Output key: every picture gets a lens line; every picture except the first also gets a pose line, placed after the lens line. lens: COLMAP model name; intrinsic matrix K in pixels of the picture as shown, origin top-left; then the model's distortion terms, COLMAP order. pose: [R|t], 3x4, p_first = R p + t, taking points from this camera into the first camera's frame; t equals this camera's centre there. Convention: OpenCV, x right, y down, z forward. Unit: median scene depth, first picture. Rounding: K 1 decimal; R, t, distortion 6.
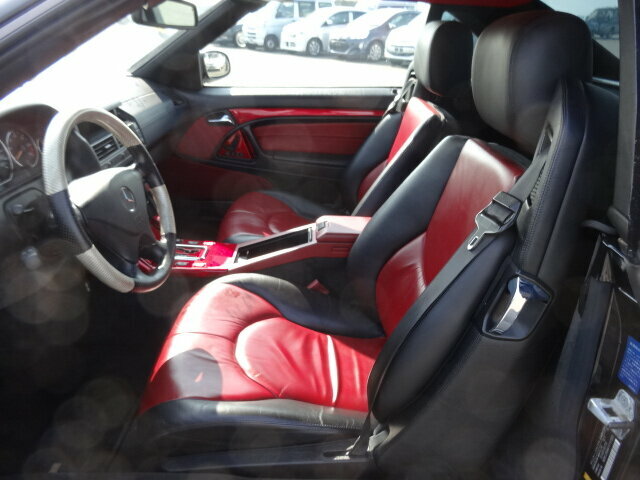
lens RADIAL K [[470.7, 0, 320.0], [0, 470.7, 240.0], [0, 0, 1]] dist [-0.002867, 0.004900]
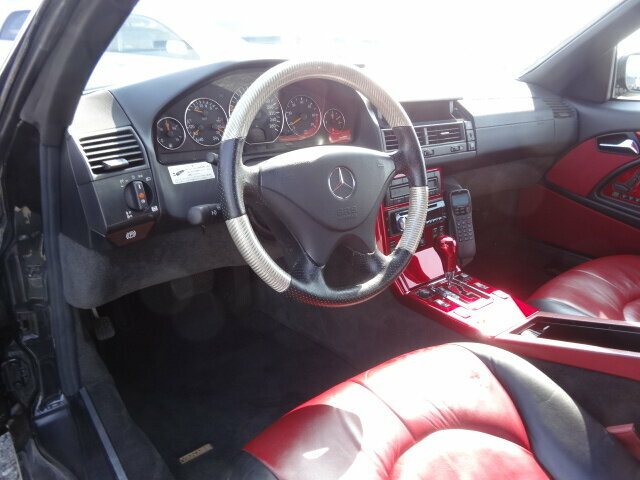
lens RADIAL K [[470.7, 0, 320.0], [0, 470.7, 240.0], [0, 0, 1]] dist [-0.002867, 0.004900]
pose [[0.607391, 0.270015, -0.747107, 0.118442], [-0.336230, 0.939452, 0.066179, -0.027498], [0.719740, 0.211004, 0.661401, 0.349697]]
